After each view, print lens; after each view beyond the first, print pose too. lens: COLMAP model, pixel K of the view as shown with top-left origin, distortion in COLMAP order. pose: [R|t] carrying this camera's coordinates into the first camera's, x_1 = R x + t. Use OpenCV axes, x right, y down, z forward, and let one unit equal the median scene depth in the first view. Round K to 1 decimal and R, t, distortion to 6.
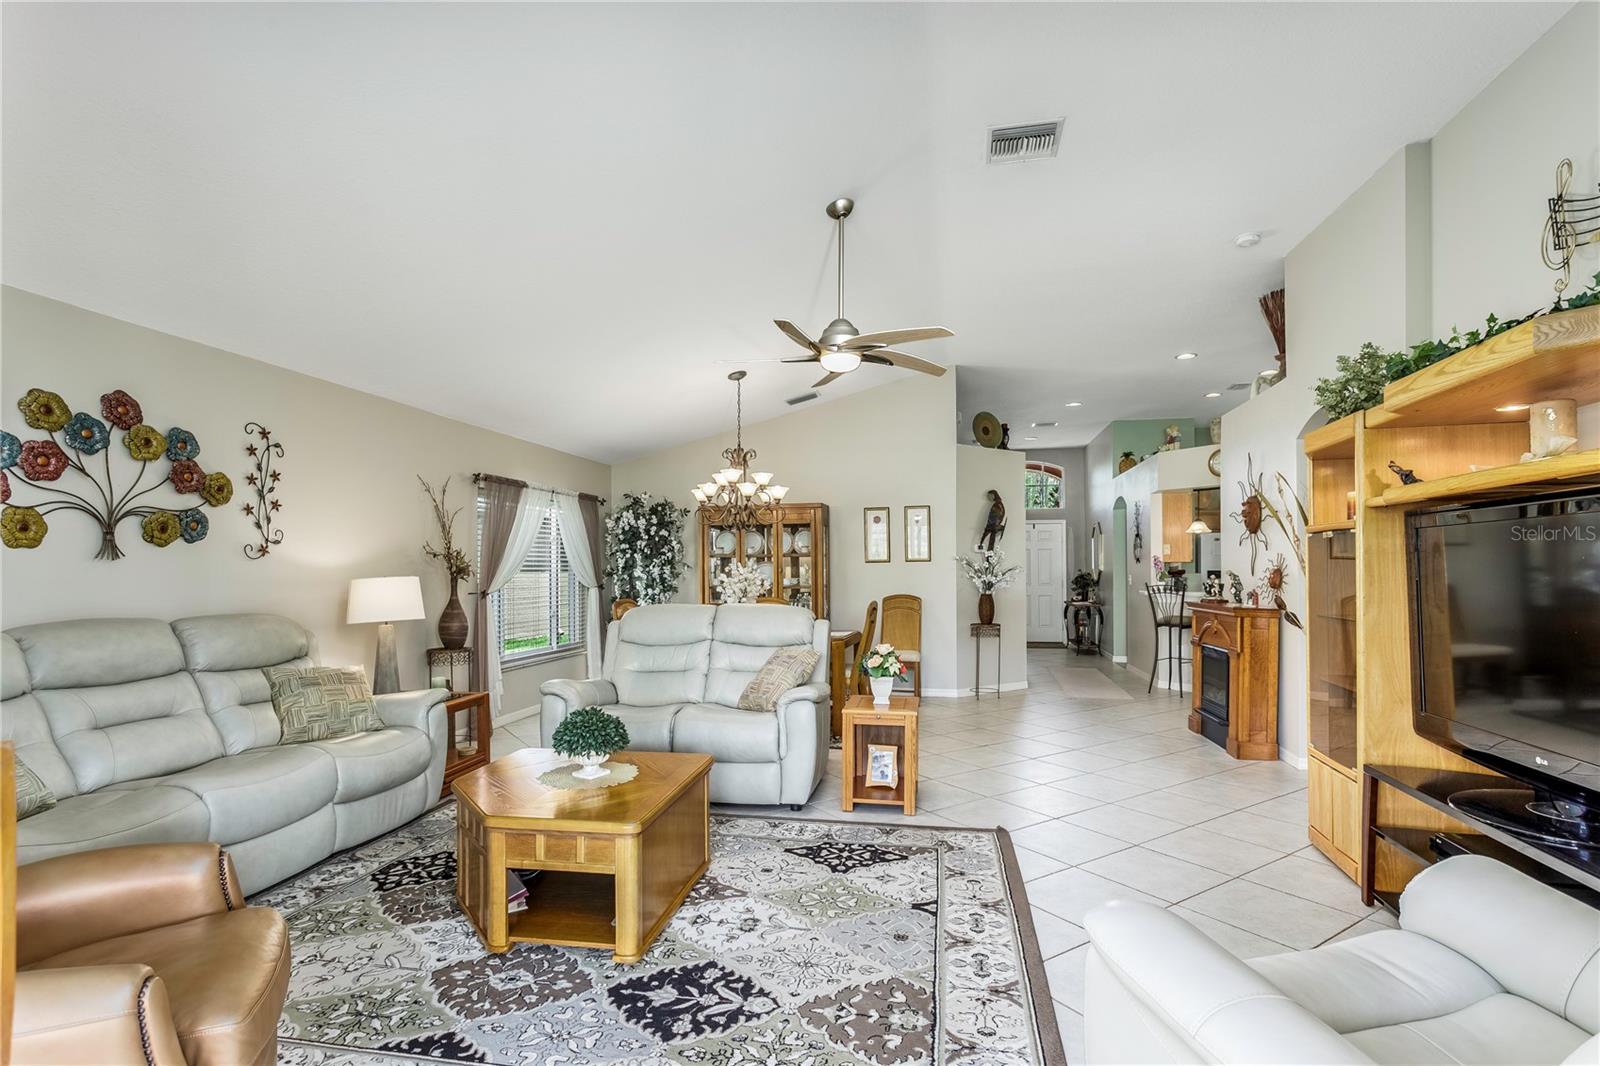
lens RADIAL K [[773.3, 0, 800.5], [0, 773.3, 570.3], [0, 0, 1]] dist [-0.000406, 0.000019]
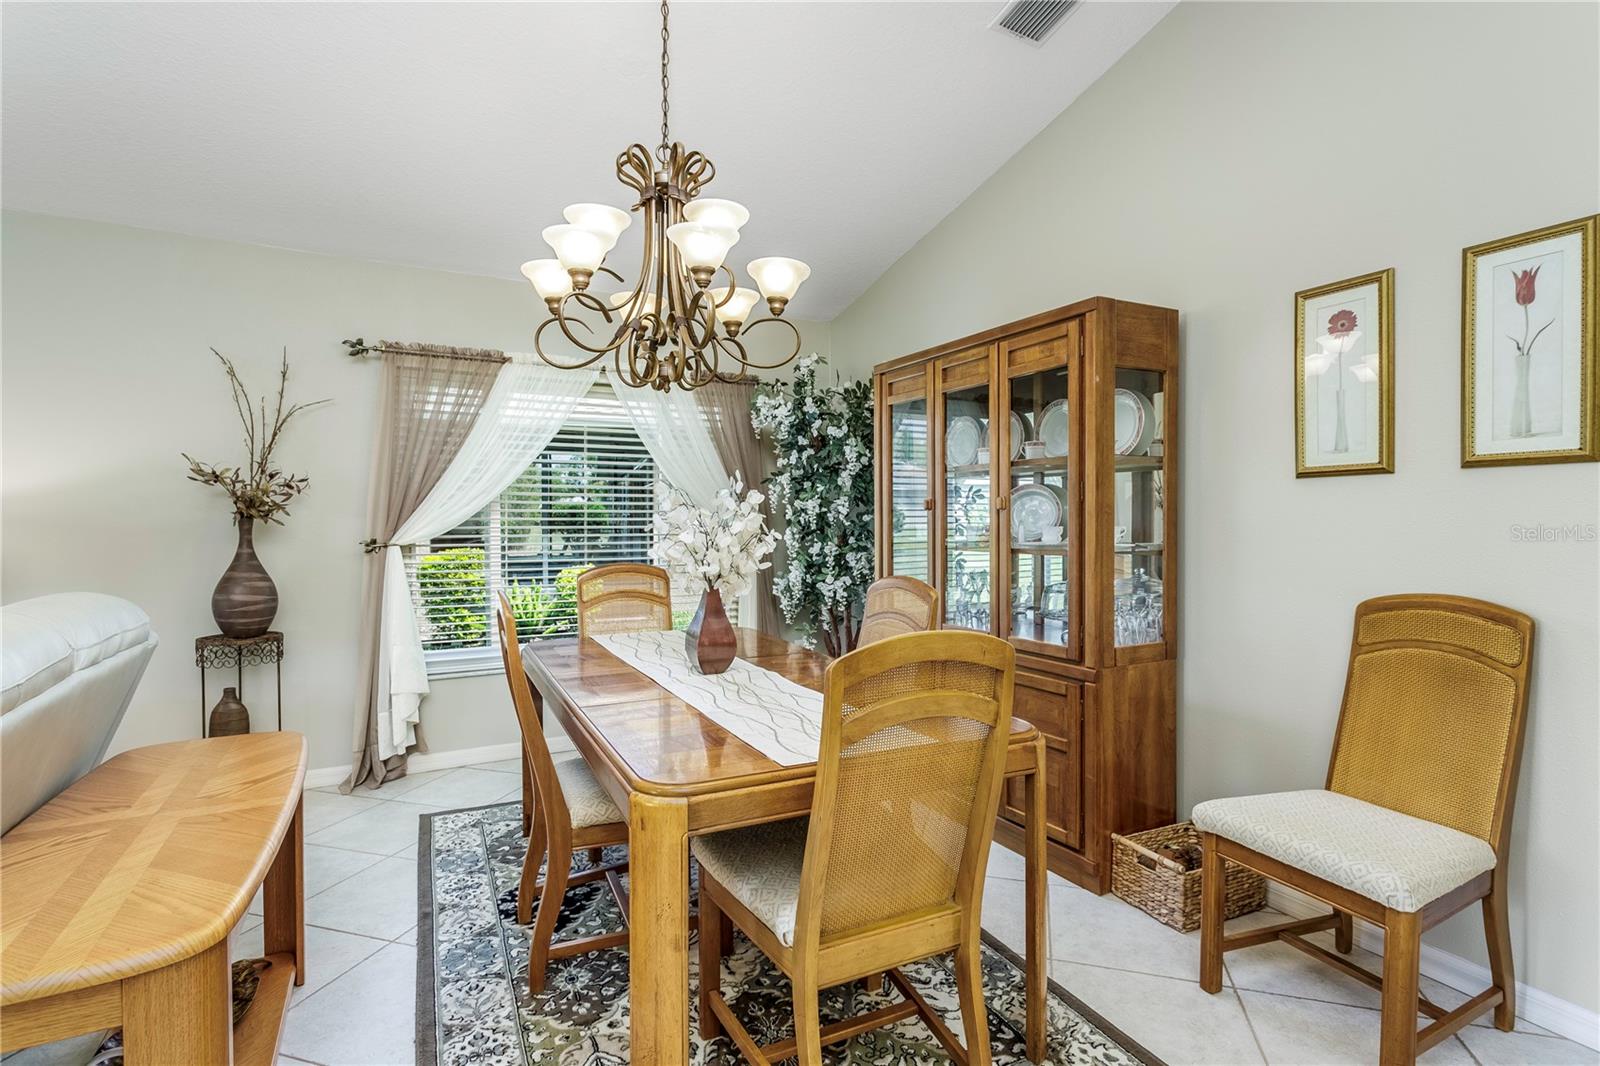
lens RADIAL K [[779.4, 0, 807.9], [0, 779.4, 527.5], [0, 0, 1]] dist [0.000384, 0.000100]
pose [[0.643672, 0.011157, -0.765220, 0.447966], [-0.001536, 0.999911, 0.013286, 0.014585], [0.765300, -0.007376, 0.643632, 1.534765]]
